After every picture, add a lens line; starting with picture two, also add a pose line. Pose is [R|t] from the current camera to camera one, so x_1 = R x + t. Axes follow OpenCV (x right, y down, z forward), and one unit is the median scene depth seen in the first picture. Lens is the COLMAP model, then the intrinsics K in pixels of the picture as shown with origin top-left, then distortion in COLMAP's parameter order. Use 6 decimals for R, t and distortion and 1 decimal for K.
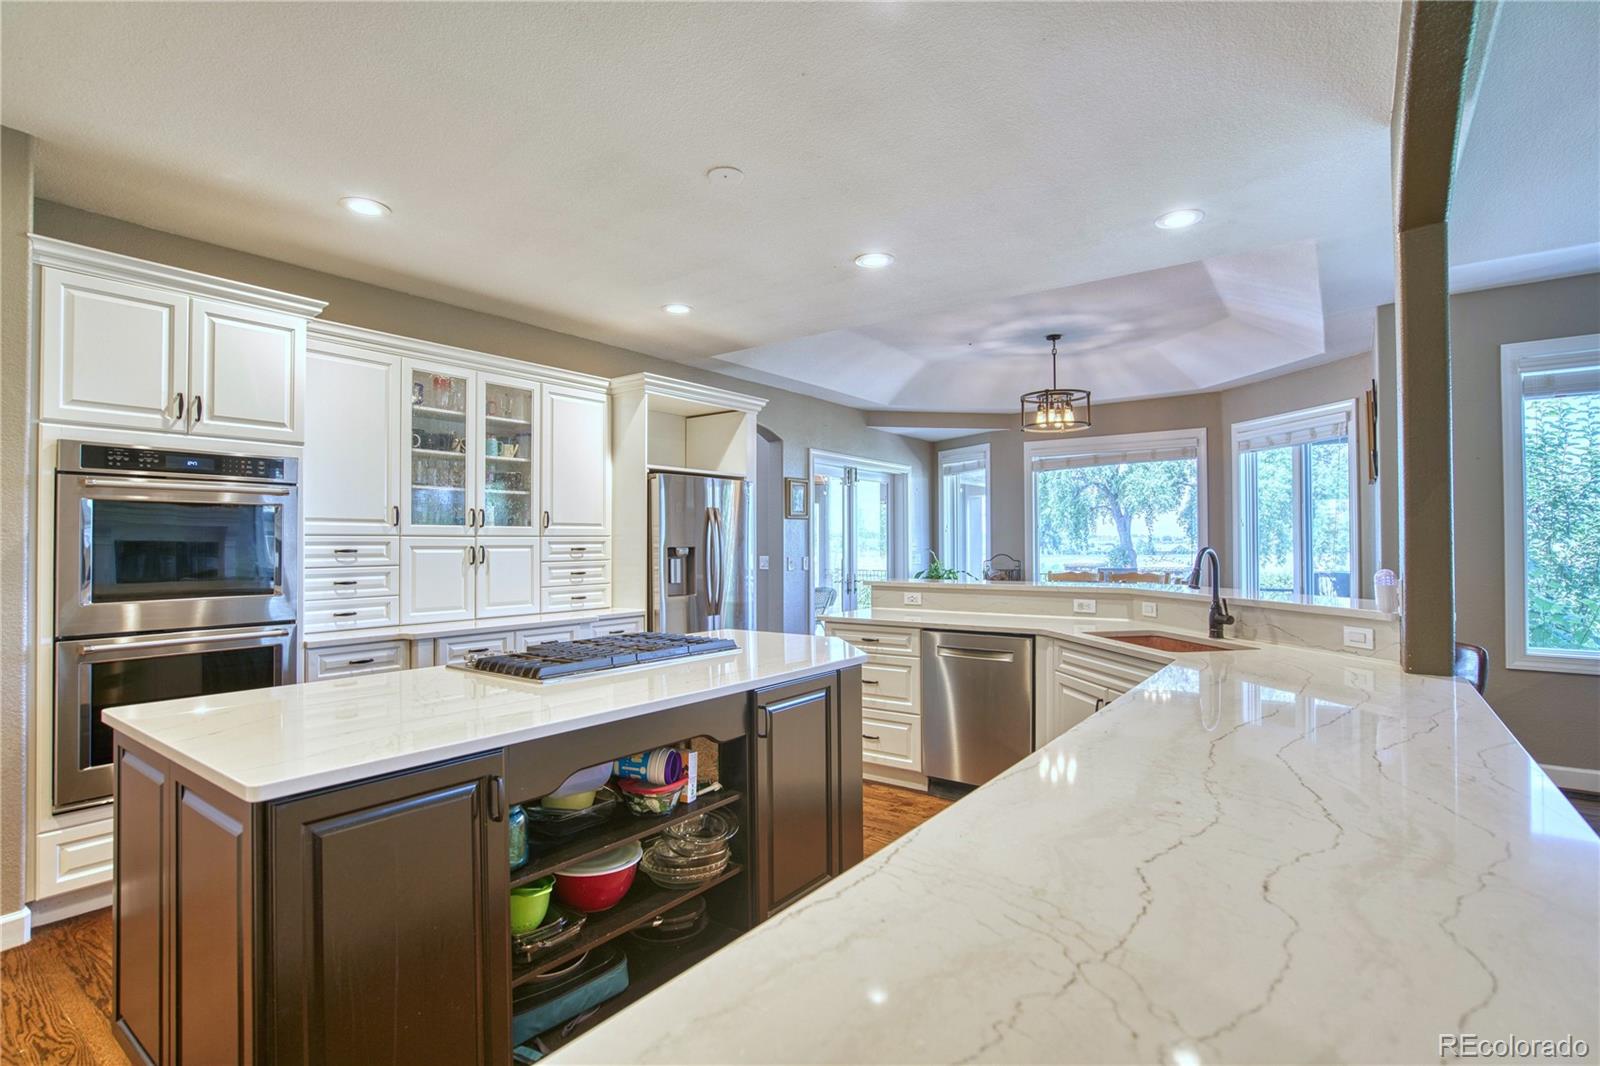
lens RADIAL K [[773.6, 0, 794.7], [0, 773.6, 525.7], [0, 0, 1]] dist [0.003507, 0.003570]
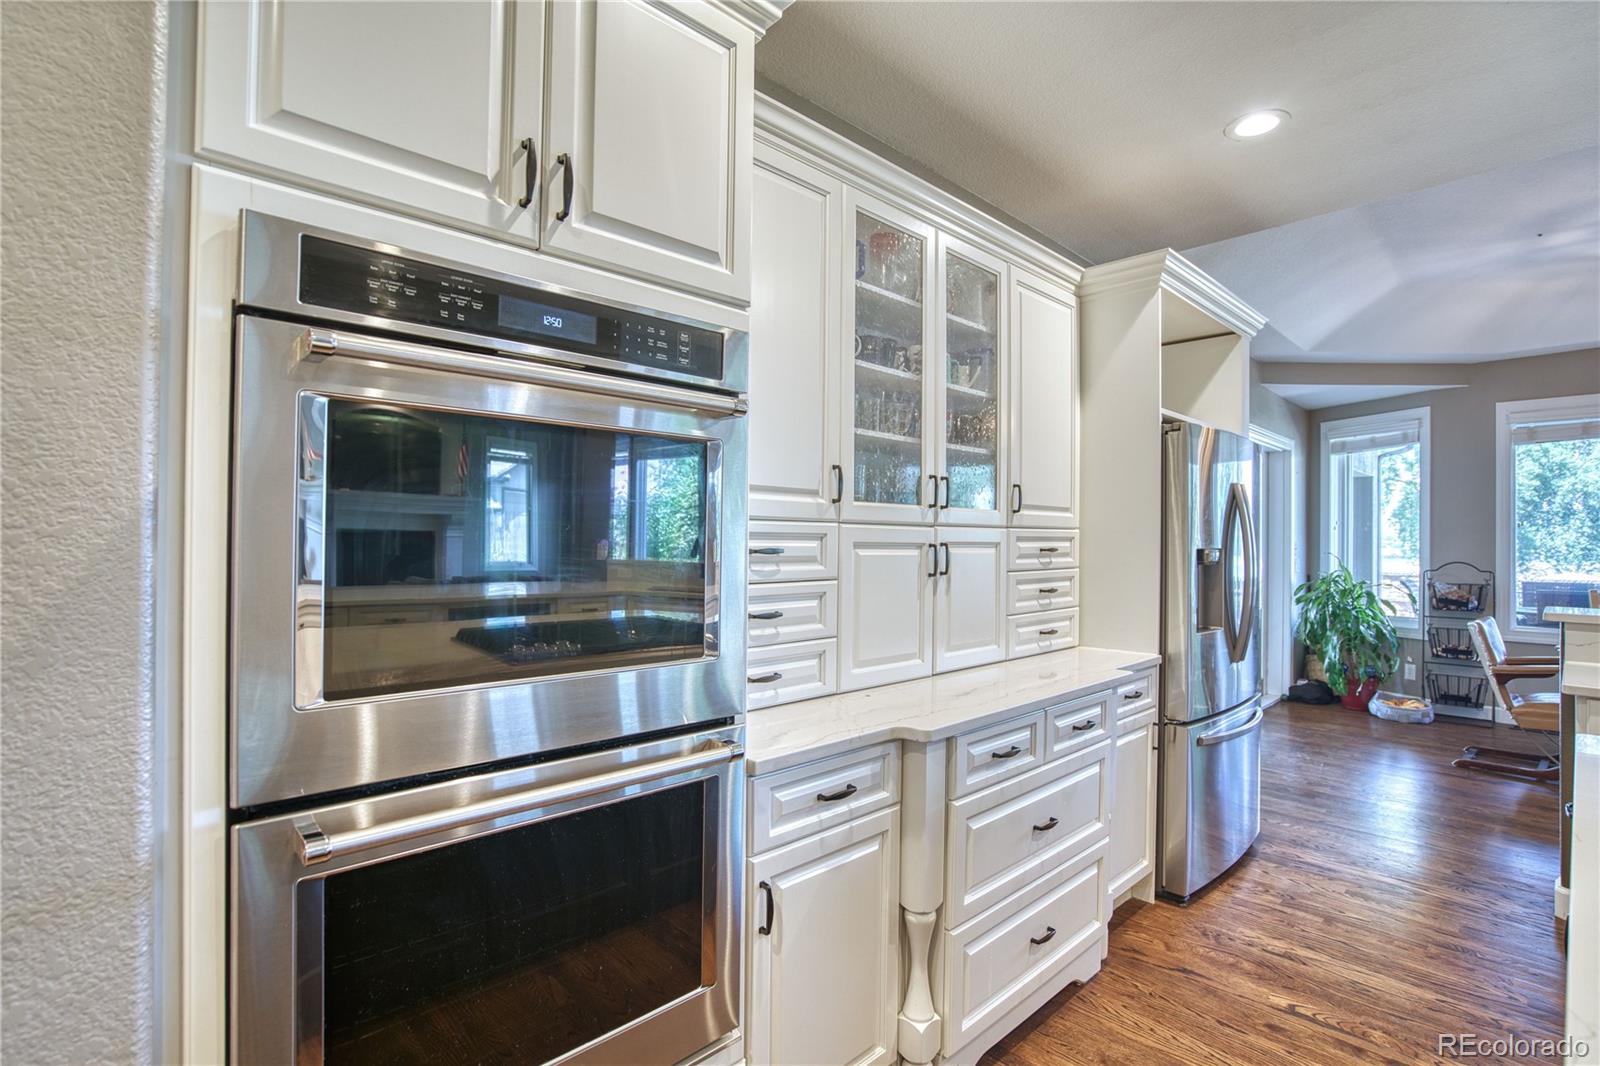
lens RADIAL K [[746.2, 0, 804.5], [0, 746.2, 528.9], [0, 0, 1]] dist [-0.020243, 0.003169]
pose [[0.984367, 0.012028, -0.175718, -0.438855], [-0.010394, 0.999894, 0.010219, 0.012442], [0.175822, -0.008233, 0.984388, 0.492296]]
